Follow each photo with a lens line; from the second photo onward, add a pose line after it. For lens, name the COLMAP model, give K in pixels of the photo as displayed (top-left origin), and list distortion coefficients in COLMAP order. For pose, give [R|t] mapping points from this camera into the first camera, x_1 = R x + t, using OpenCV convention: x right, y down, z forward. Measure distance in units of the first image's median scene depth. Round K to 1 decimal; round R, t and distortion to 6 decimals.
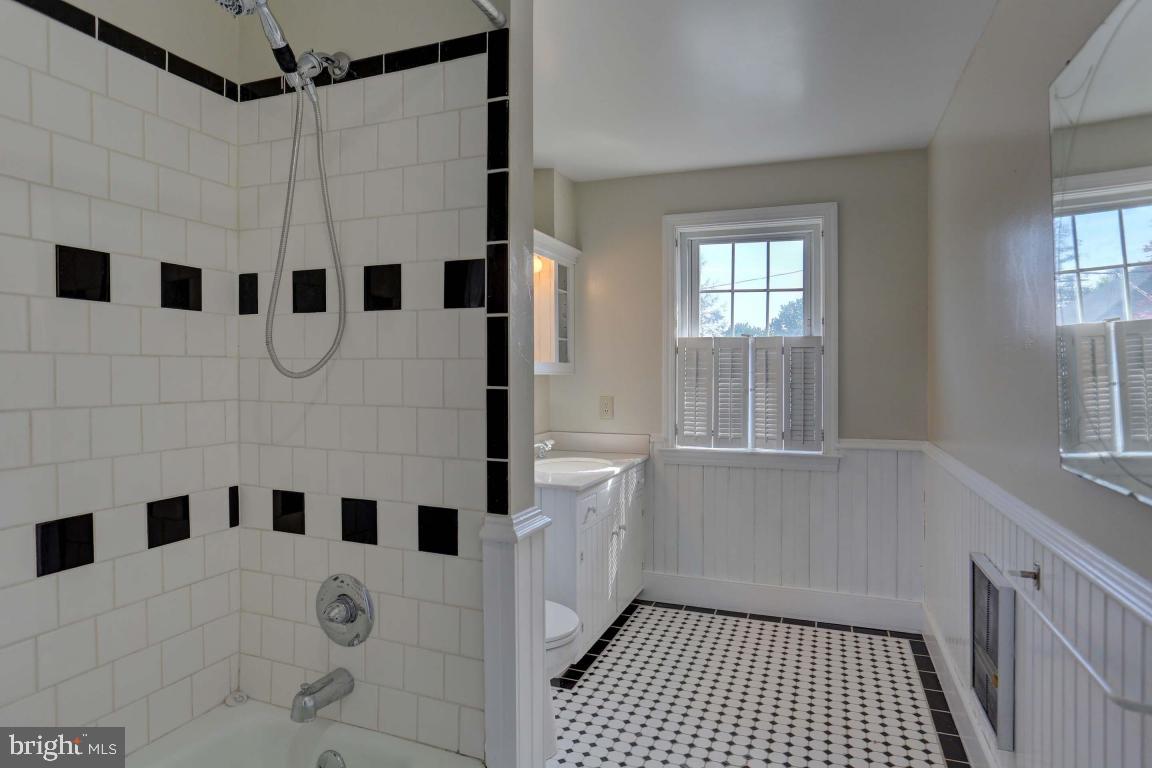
lens RADIAL K [[659.5, 0, 592.4], [0, 659.5, 347.2], [0, 0, 1]] dist [0.003150, 0.000978]
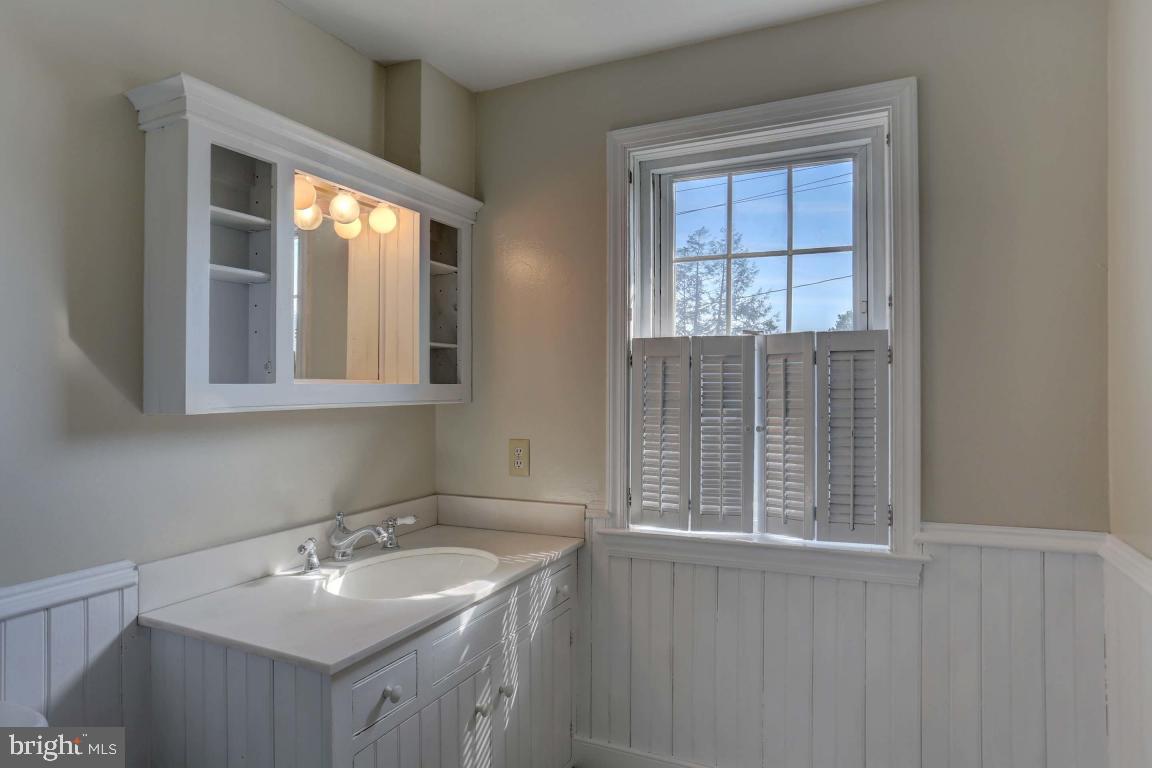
lens RADIAL K [[689.2, 0, 576.0], [0, 689.2, 384.0], [0, 0, 1]] dist [-0.004577, 0.002237]
pose [[0.995561, -0.014691, -0.092961, 0.141346], [0.017662, 0.999357, 0.031213, 0.005460], [0.092443, -0.032716, 0.995180, 0.404002]]
